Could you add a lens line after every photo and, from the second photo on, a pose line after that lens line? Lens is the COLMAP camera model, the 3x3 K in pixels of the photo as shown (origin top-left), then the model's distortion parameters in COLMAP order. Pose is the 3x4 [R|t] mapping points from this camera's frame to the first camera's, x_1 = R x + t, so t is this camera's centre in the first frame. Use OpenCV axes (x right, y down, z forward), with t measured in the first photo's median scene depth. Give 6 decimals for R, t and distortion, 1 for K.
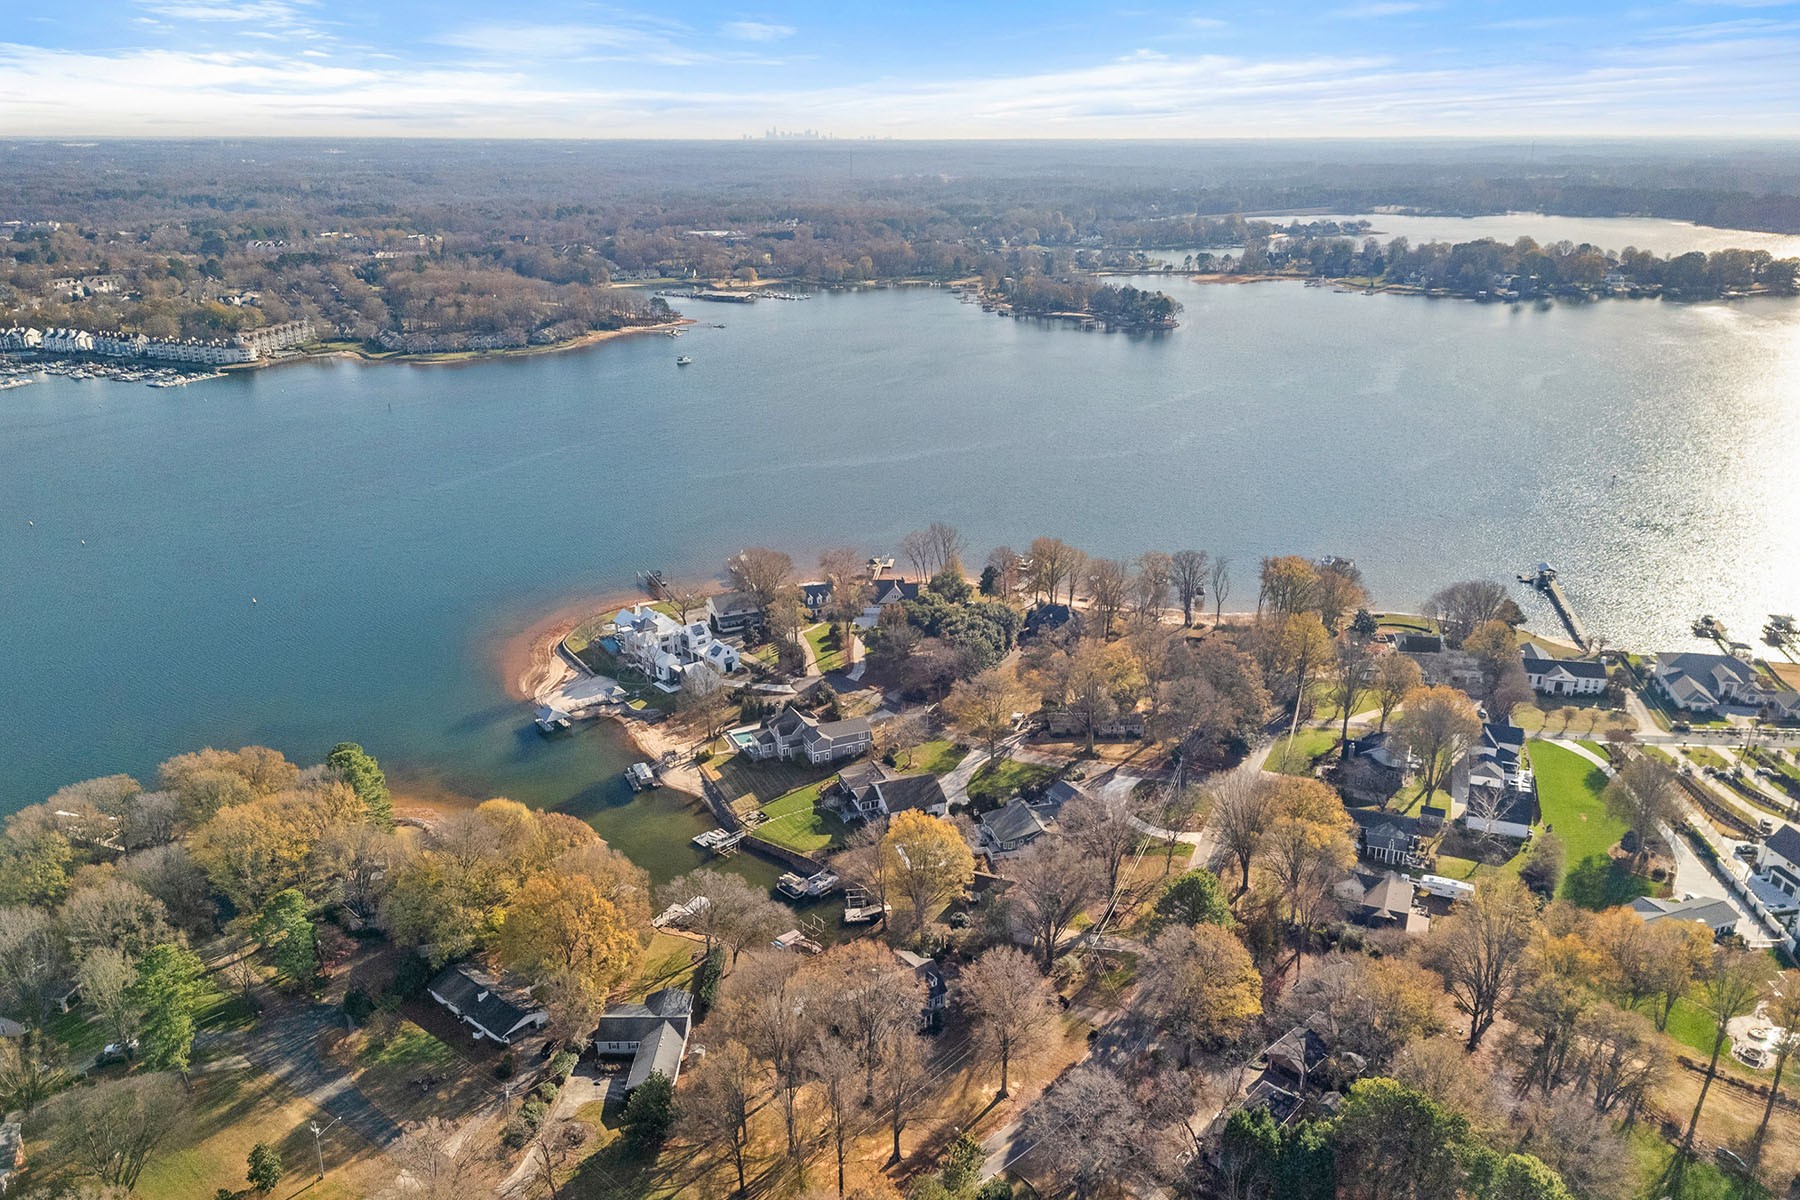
lens RADIAL K [[1293.8, 0, 900.0], [0, 1293.8, 600.0], [0, 0, 1]] dist [0.092776, -0.091317]
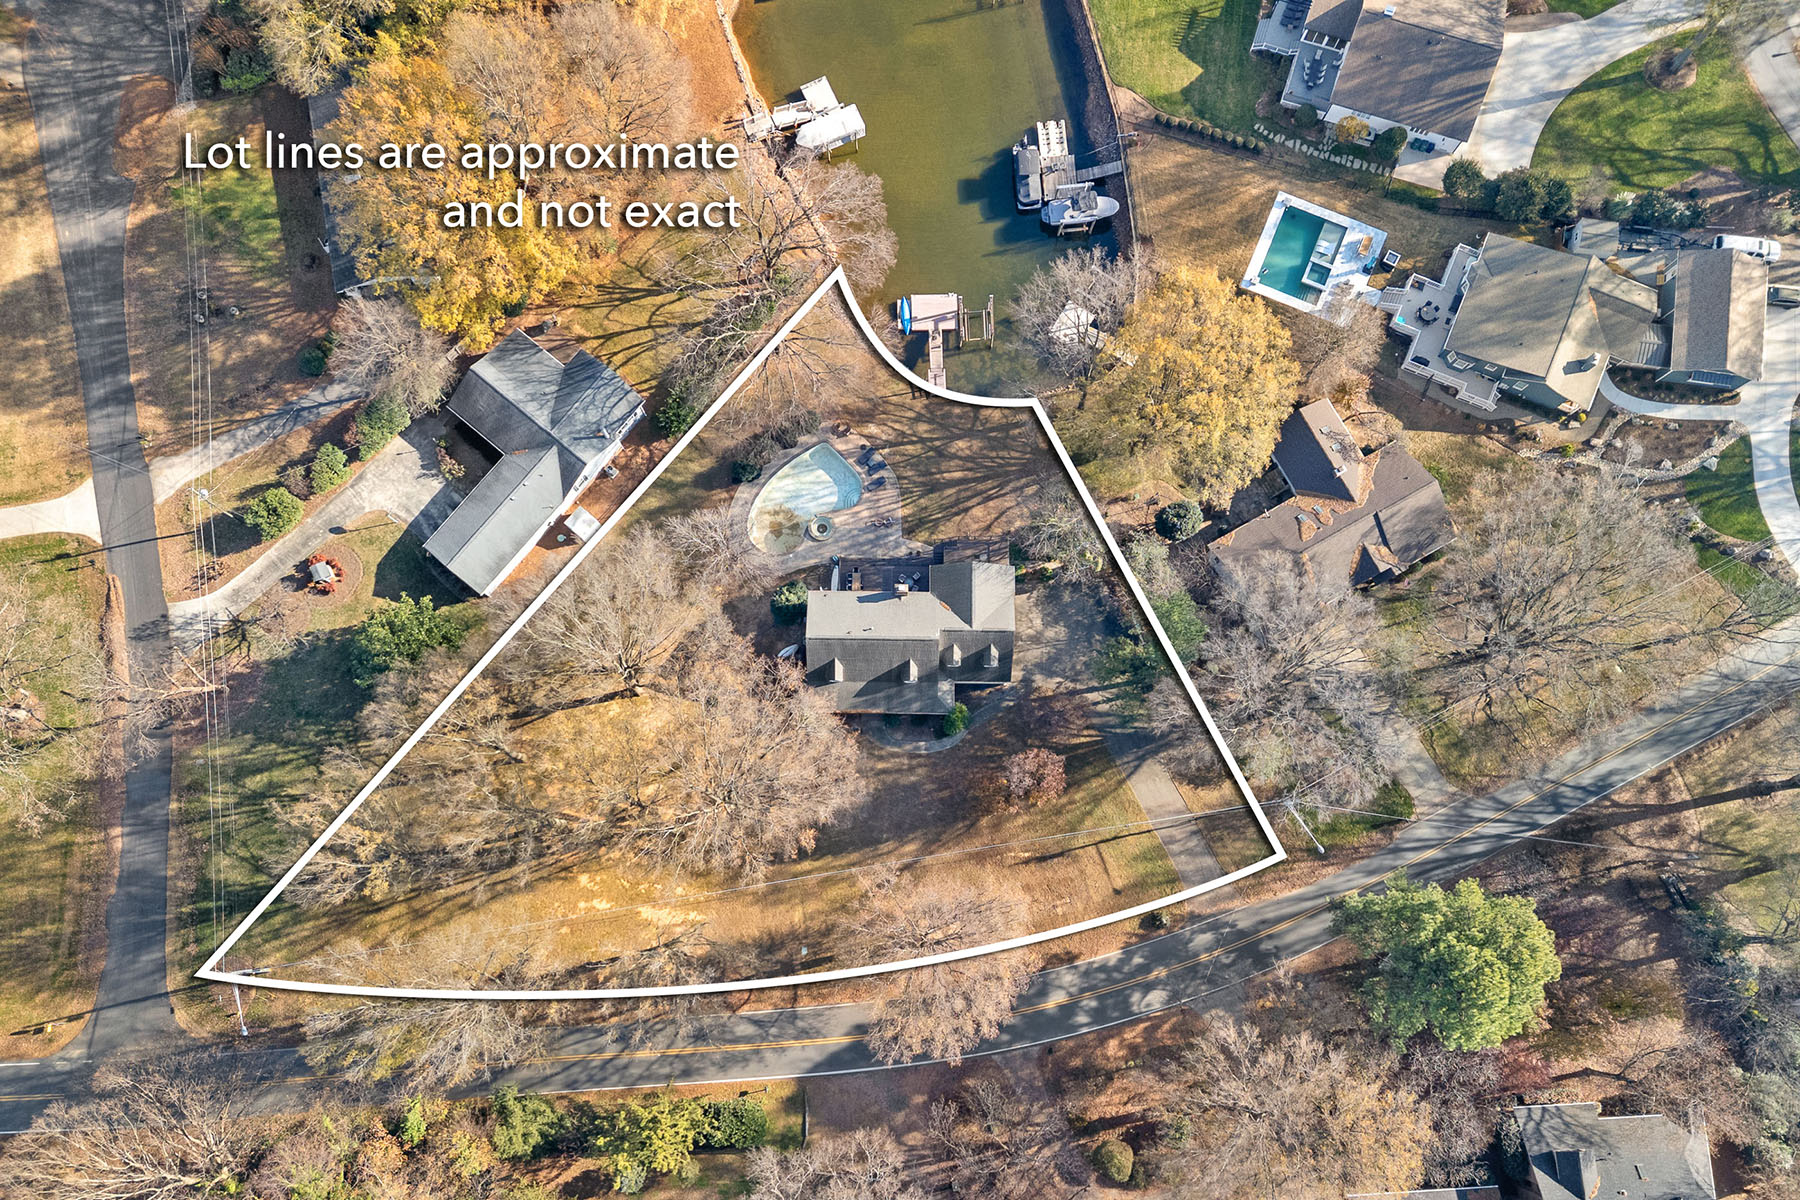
lens RADIAL K [[1293.8, 0, 900.0], [0, 1293.8, 600.0], [0, 0, 1]] dist [0.092776, -0.091317]
pose [[0.790087, 0.607204, -0.084058, 0.027613], [-0.211927, 0.399243, 0.892016, -0.191931], [0.575195, -0.686956, 0.444120, 0.809162]]
